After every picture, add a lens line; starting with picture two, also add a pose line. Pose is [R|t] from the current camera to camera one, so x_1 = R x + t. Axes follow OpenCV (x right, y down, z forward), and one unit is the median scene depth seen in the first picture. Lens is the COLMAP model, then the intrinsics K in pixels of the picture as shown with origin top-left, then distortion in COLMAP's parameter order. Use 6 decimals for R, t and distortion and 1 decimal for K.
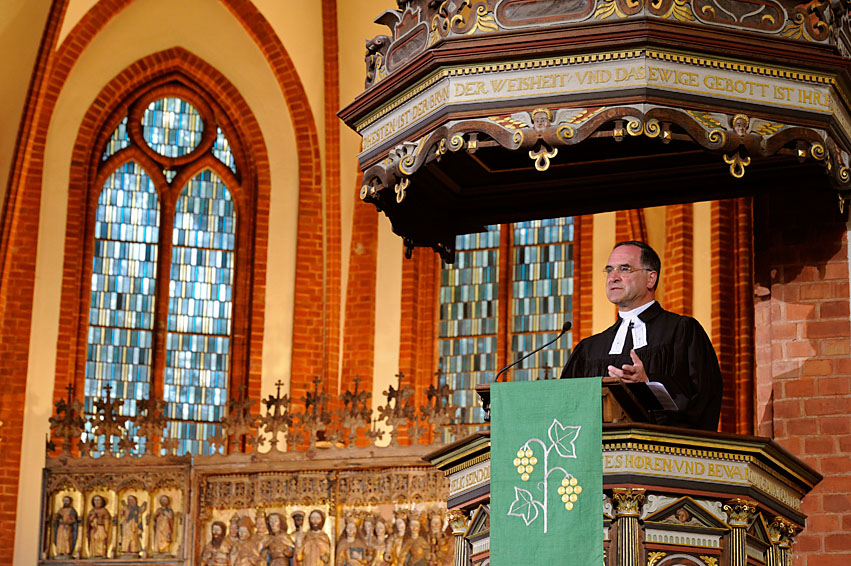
lens RADIAL K [[2086.9, 0, 425.5], [0, 2086.9, 283.0], [0, 0, 1]] dist [0.074002, 0.735565]
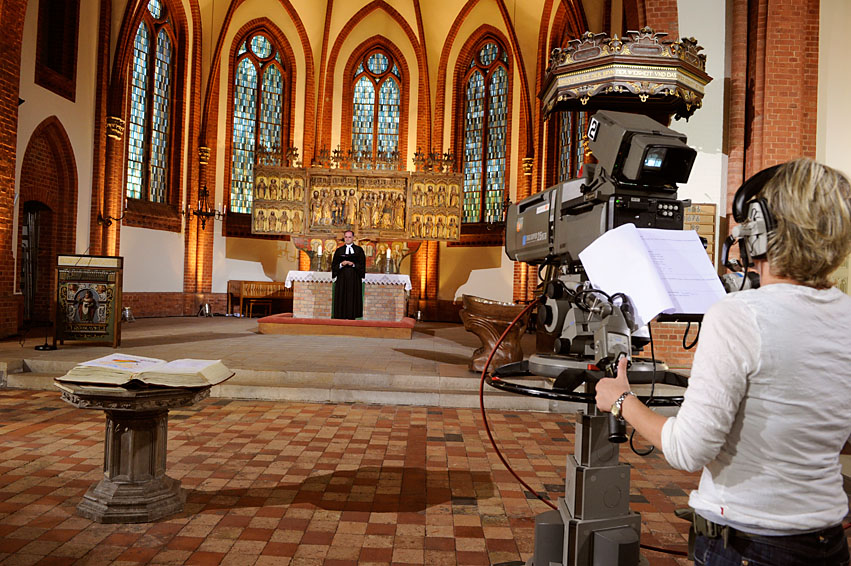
lens RADIAL K [[663.4, 0, 425.5], [0, 663.4, 283.0], [0, 0, 1]] dist [-0.007824, -0.001226]
pose [[0.919067, 0.006374, 0.394051, -0.333498], [-0.103175, 0.968888, 0.224967, 0.012098], [-0.380357, -0.247416, 0.891131, 0.059053]]
